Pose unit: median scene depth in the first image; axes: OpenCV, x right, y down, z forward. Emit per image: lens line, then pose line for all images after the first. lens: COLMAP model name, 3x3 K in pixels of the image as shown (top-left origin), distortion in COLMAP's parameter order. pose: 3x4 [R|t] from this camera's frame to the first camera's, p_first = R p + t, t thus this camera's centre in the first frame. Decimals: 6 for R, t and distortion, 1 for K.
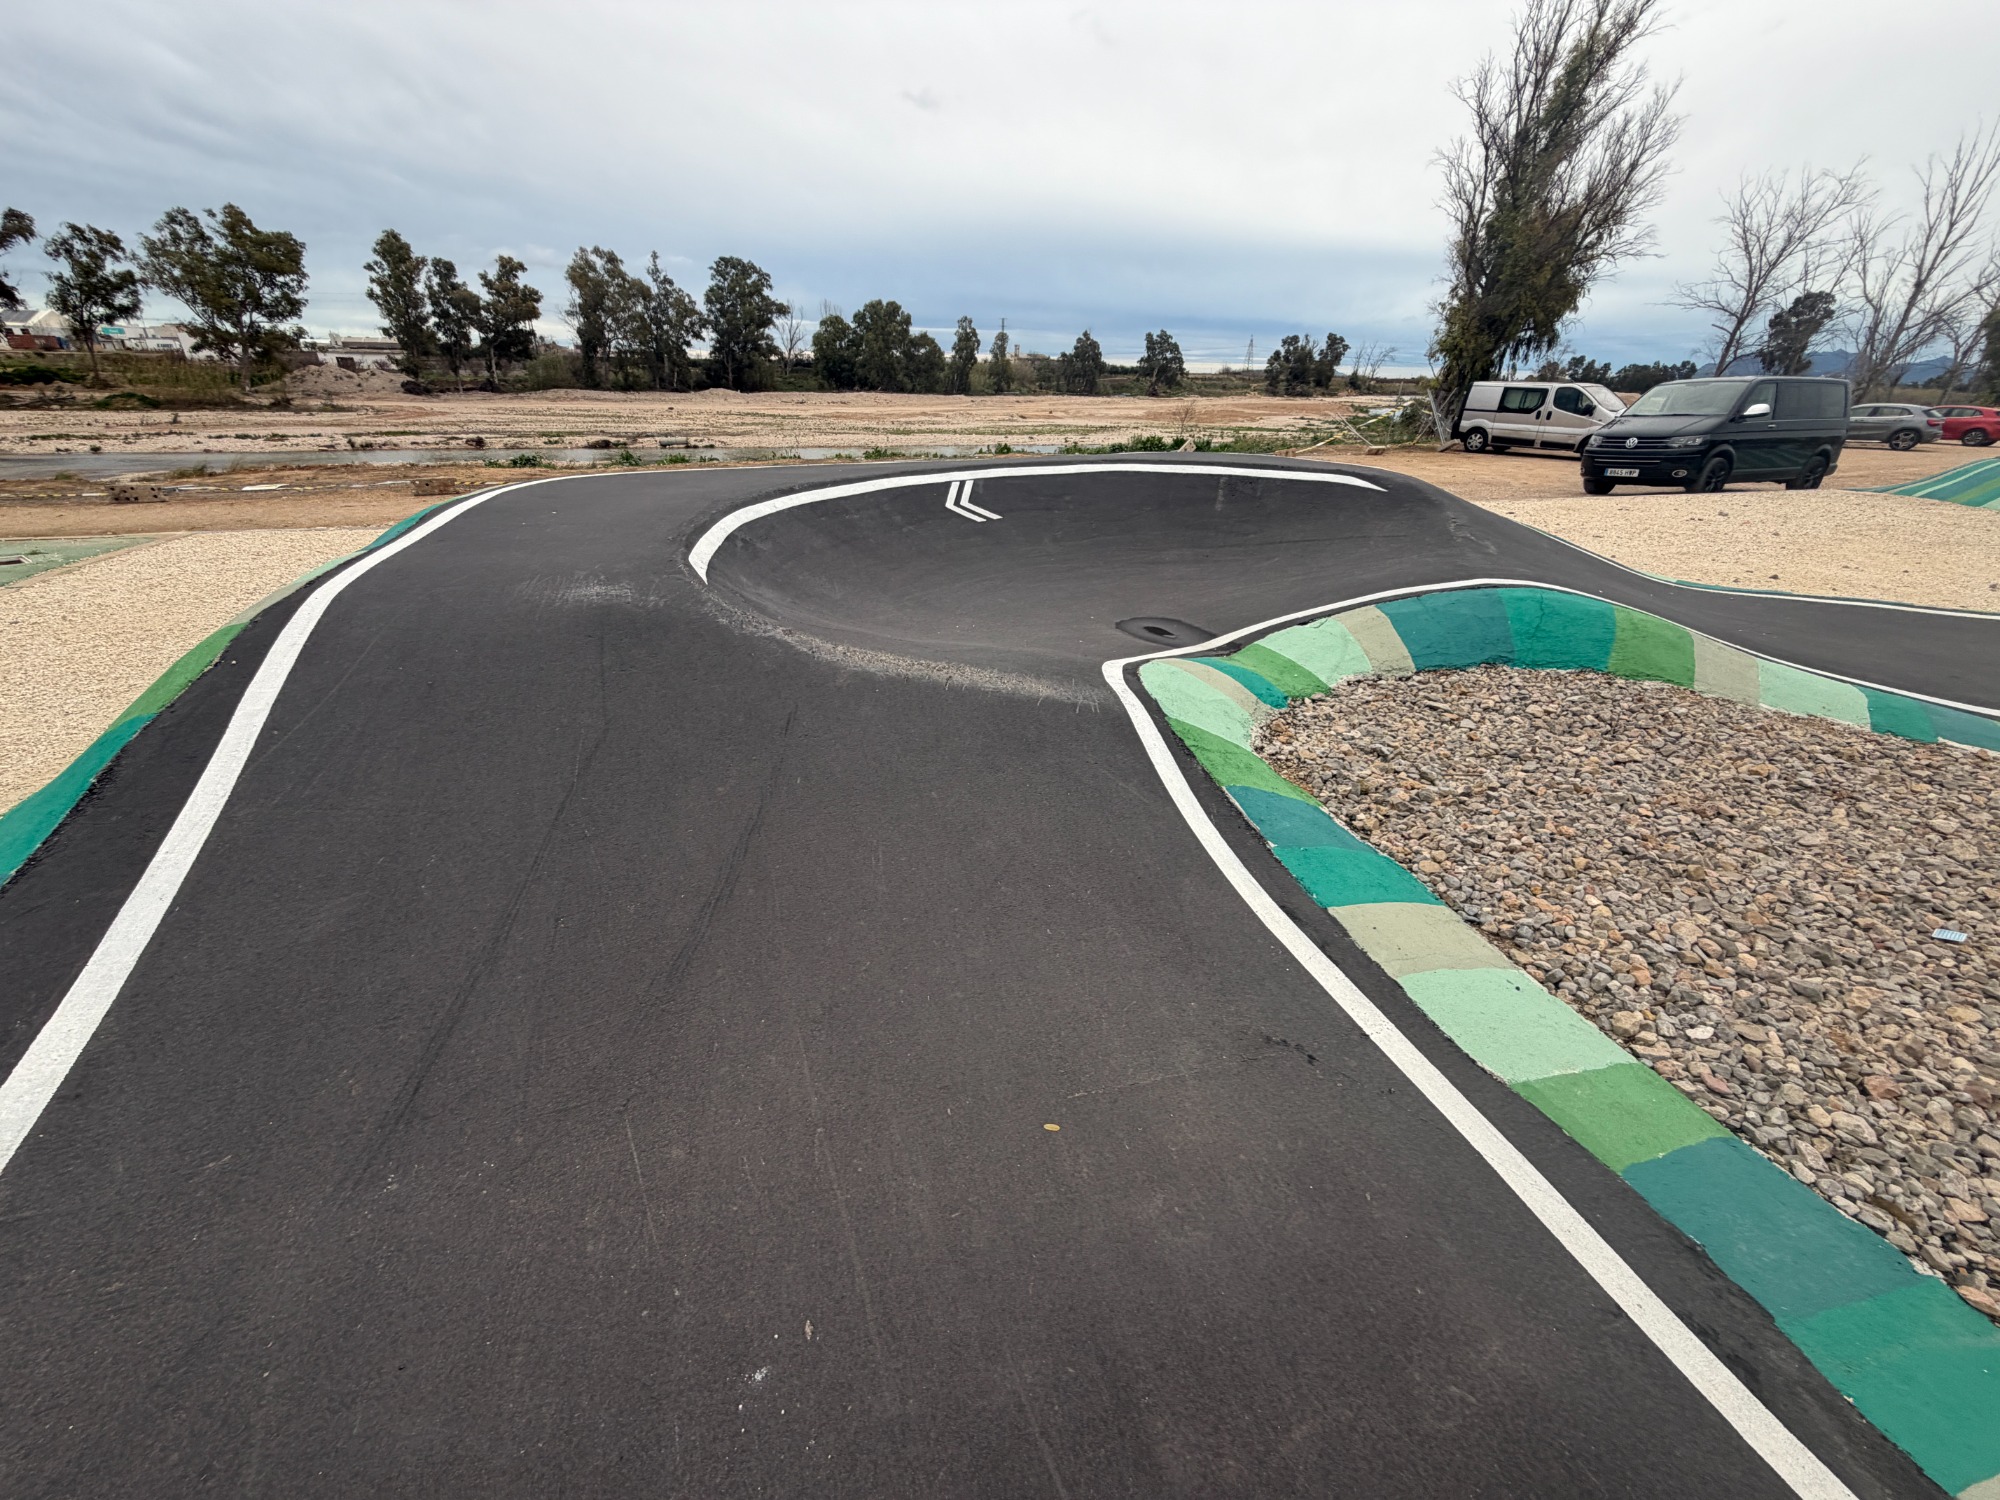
lens RADIAL K [[795.0, 0, 995.8], [0, 795.0, 750.1], [0, 0, 1]] dist [0.001699, -0.000728]
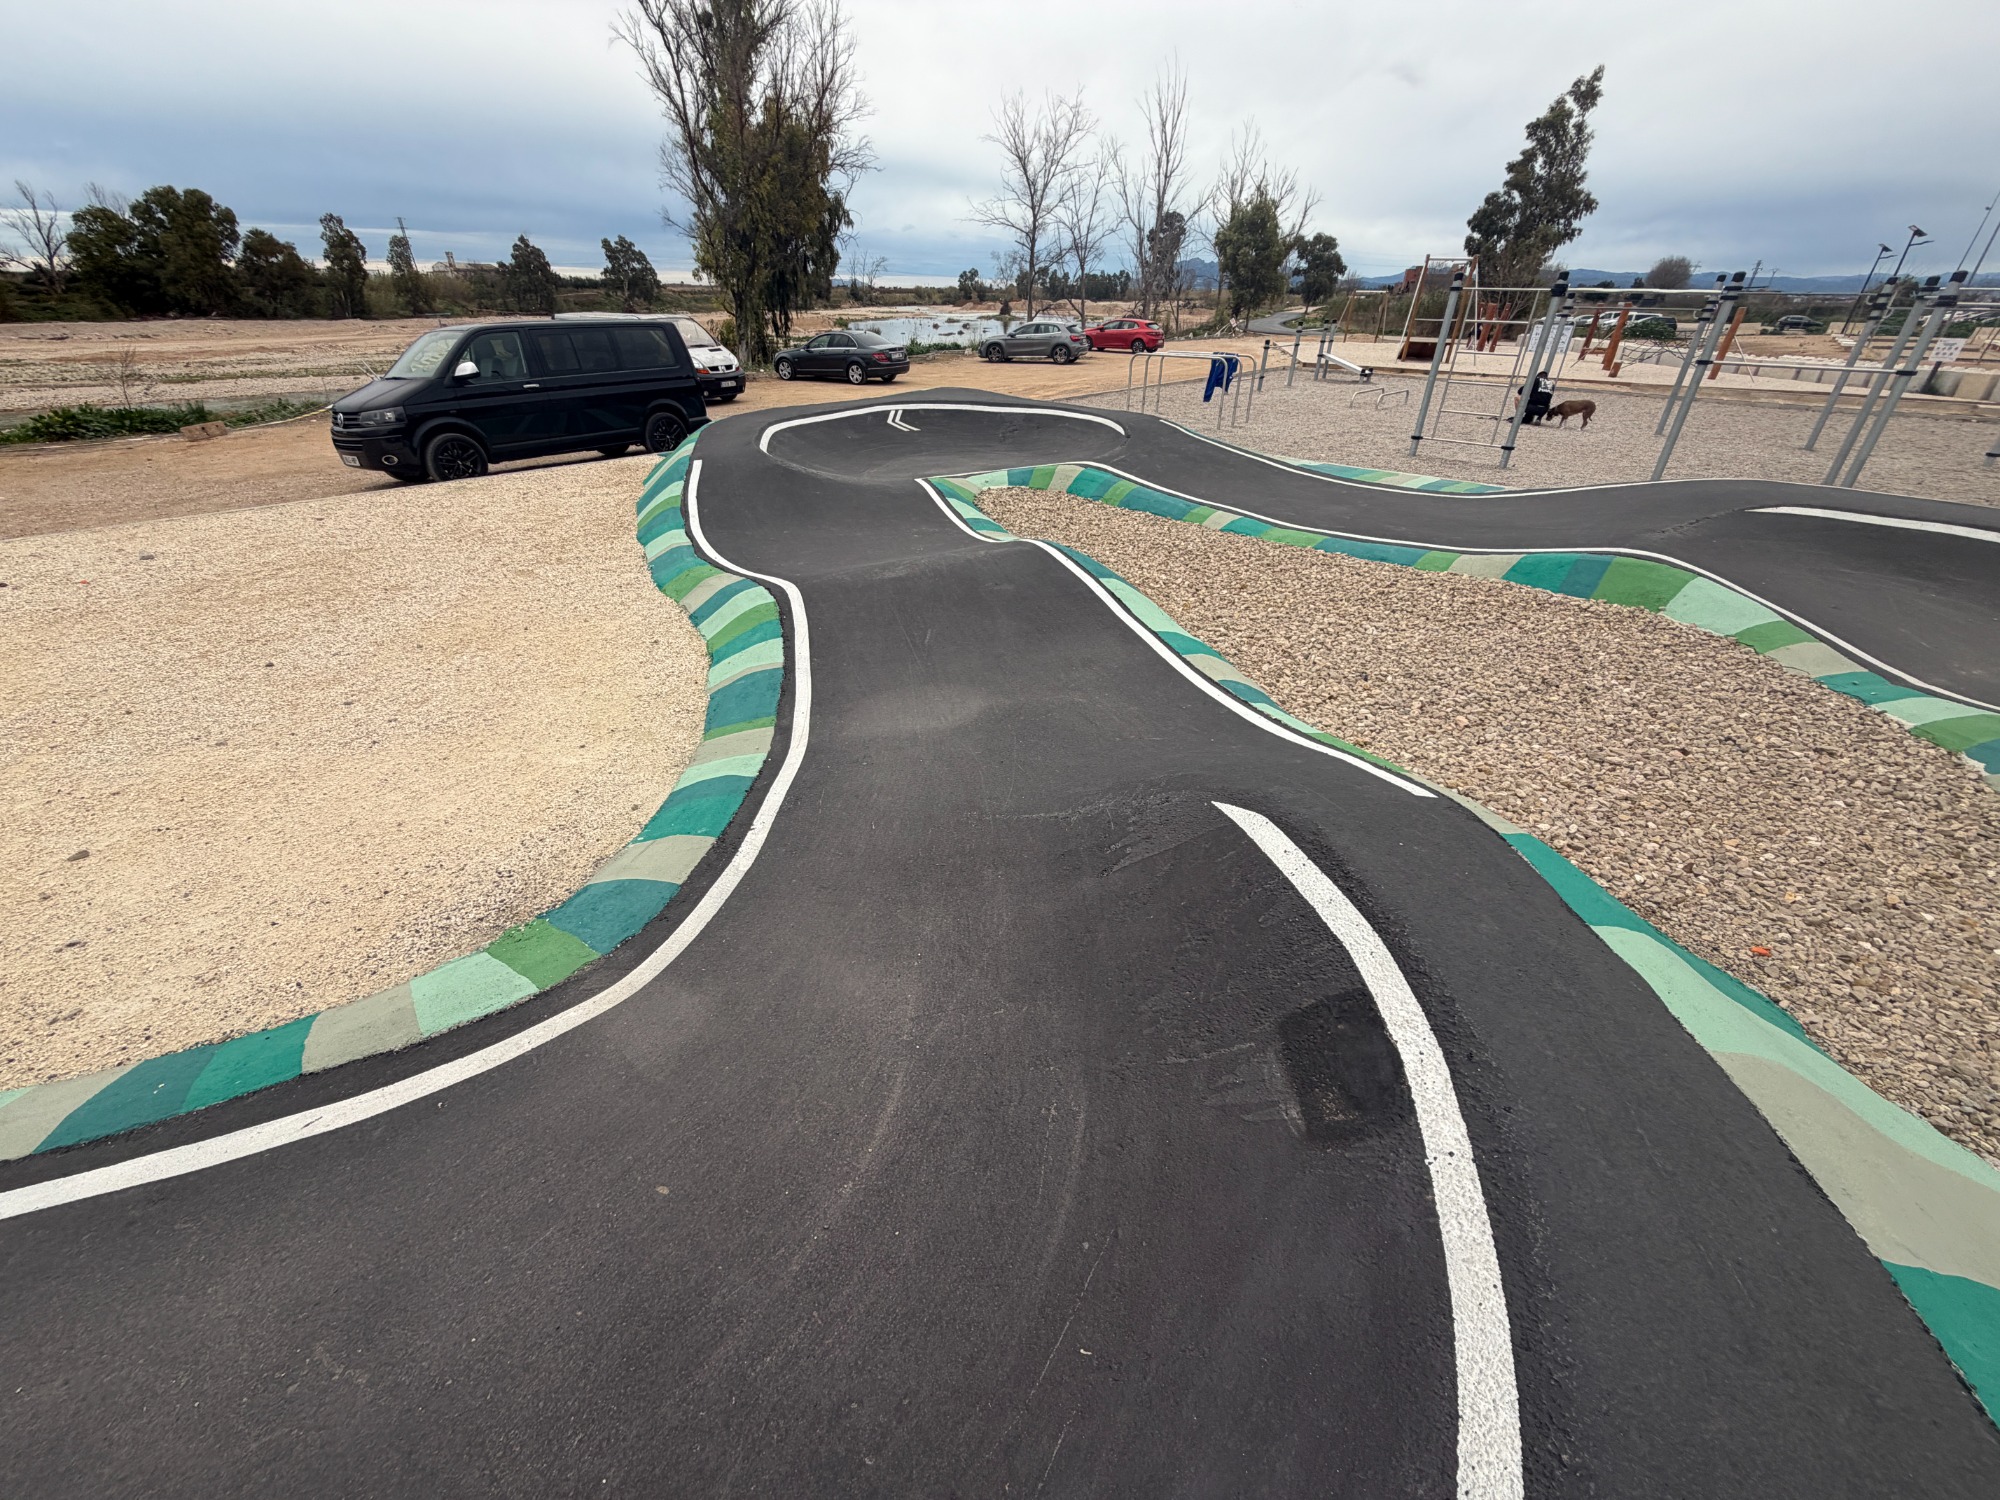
lens RADIAL K [[796.4, 0, 994.5], [0, 796.4, 749.3], [0, 0, 1]] dist [0.000122, 0.000021]
pose [[0.870813, -0.255439, 0.420042, 0.094129], [0.218332, 0.966477, 0.135105, -0.005488], [-0.440472, -0.025943, 0.897392, 0.005208]]
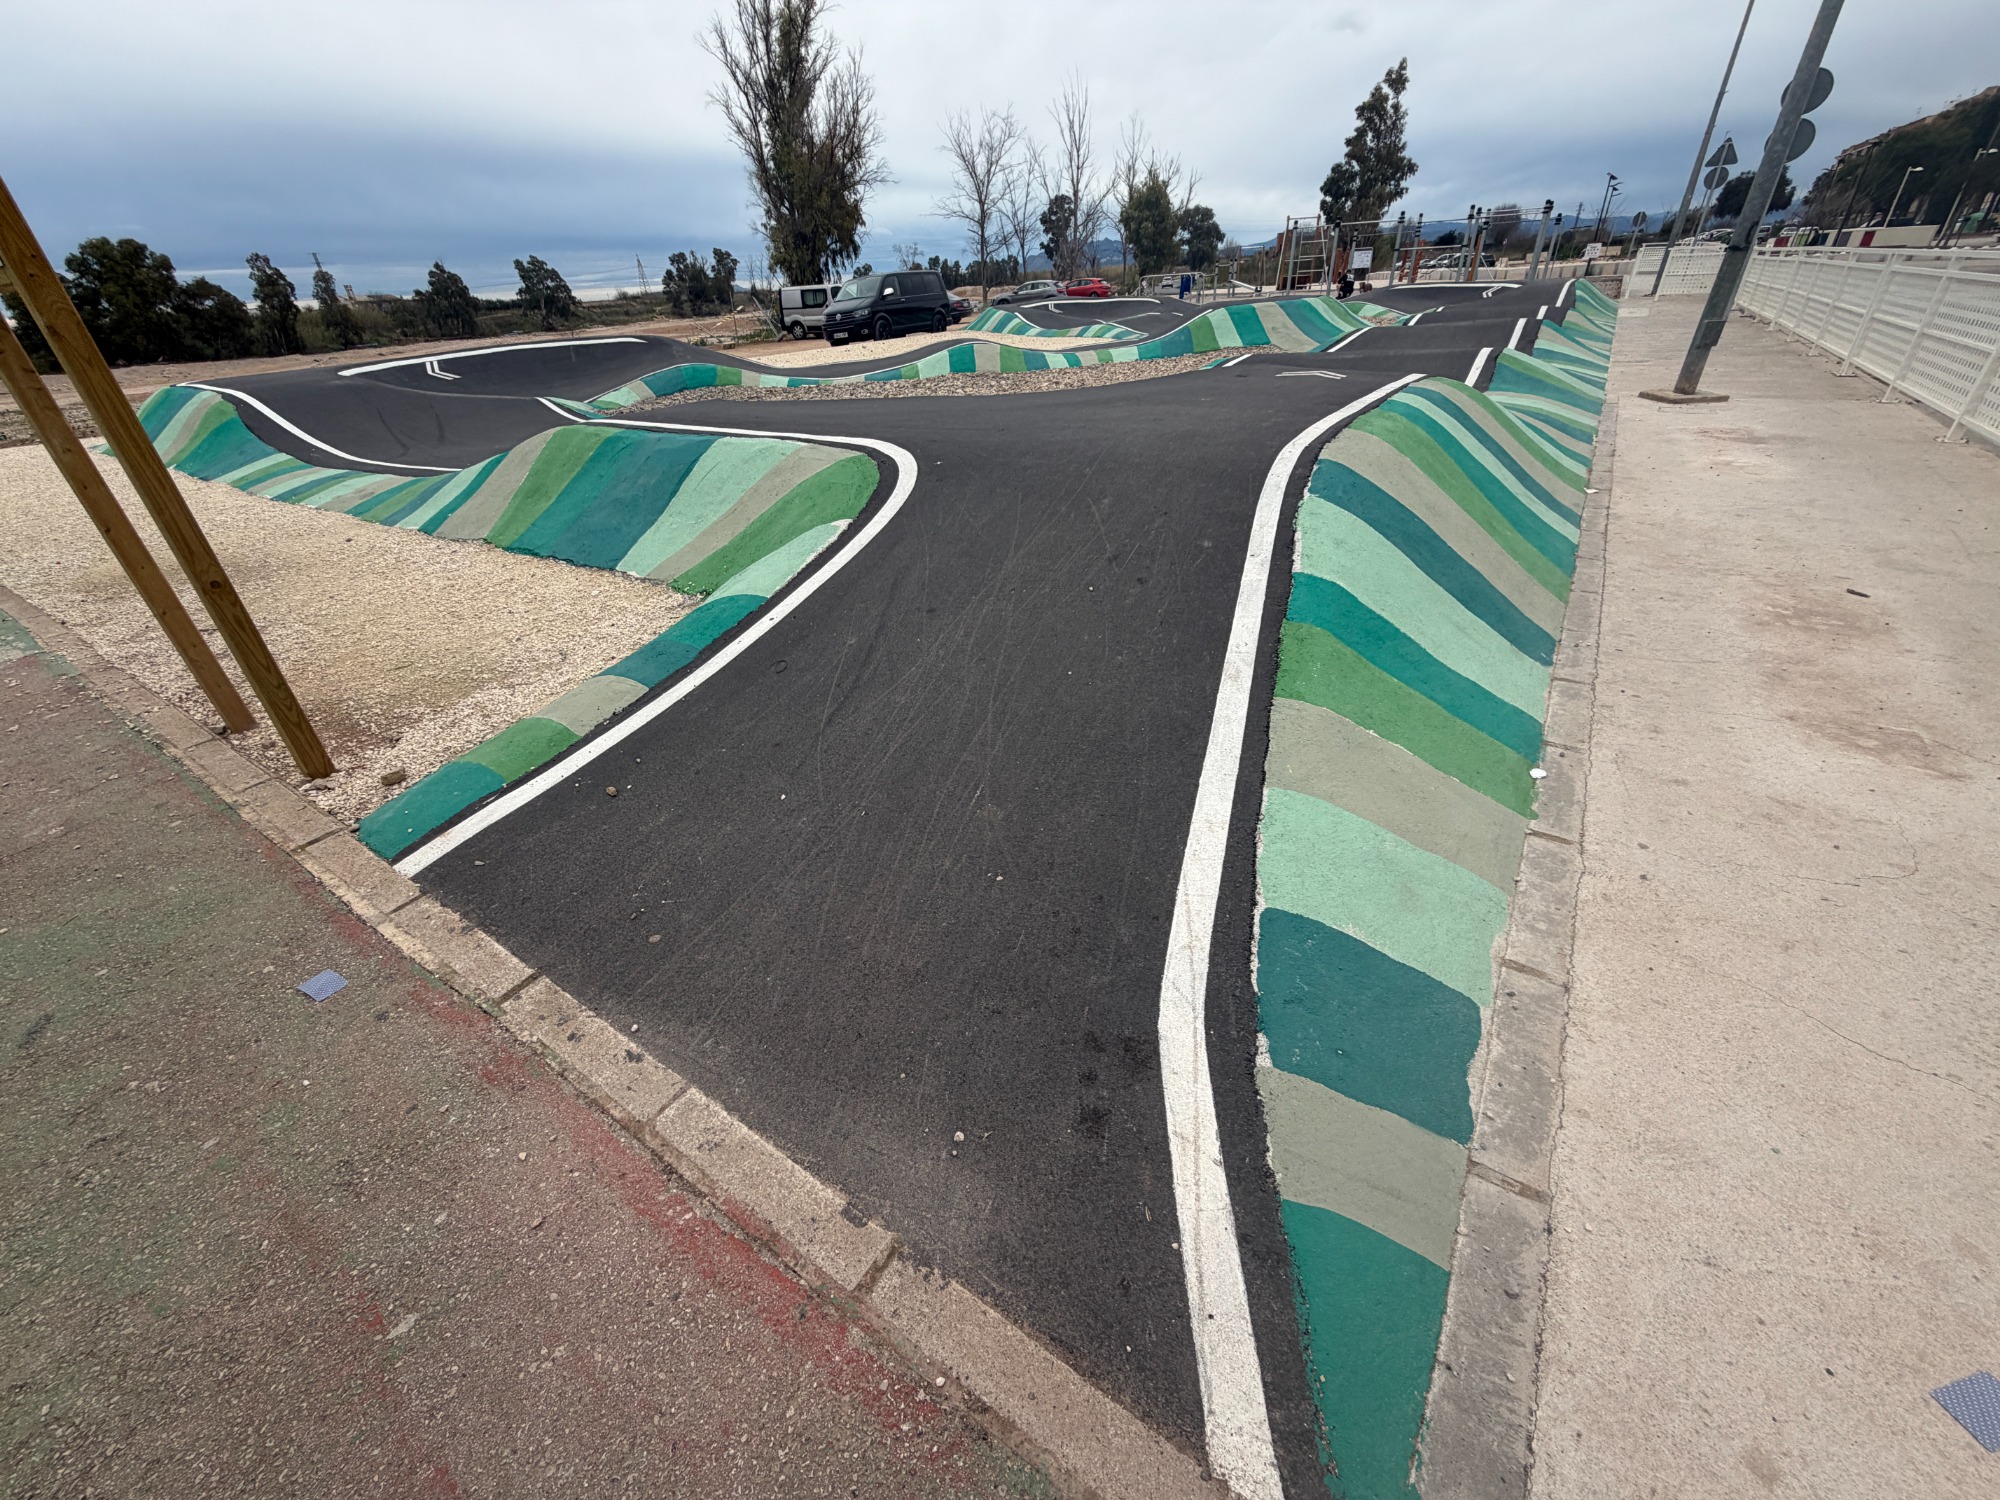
lens RADIAL K [[796.4, 0, 994.5], [0, 796.4, 749.3], [0, 0, 1]] dist [0.000122, 0.000021]
pose [[0.800502, -0.359423, 0.479596, -0.010019], [0.321109, 0.932882, 0.163159, 0.031920], [-0.506050, 0.023394, 0.862187, -0.064764]]
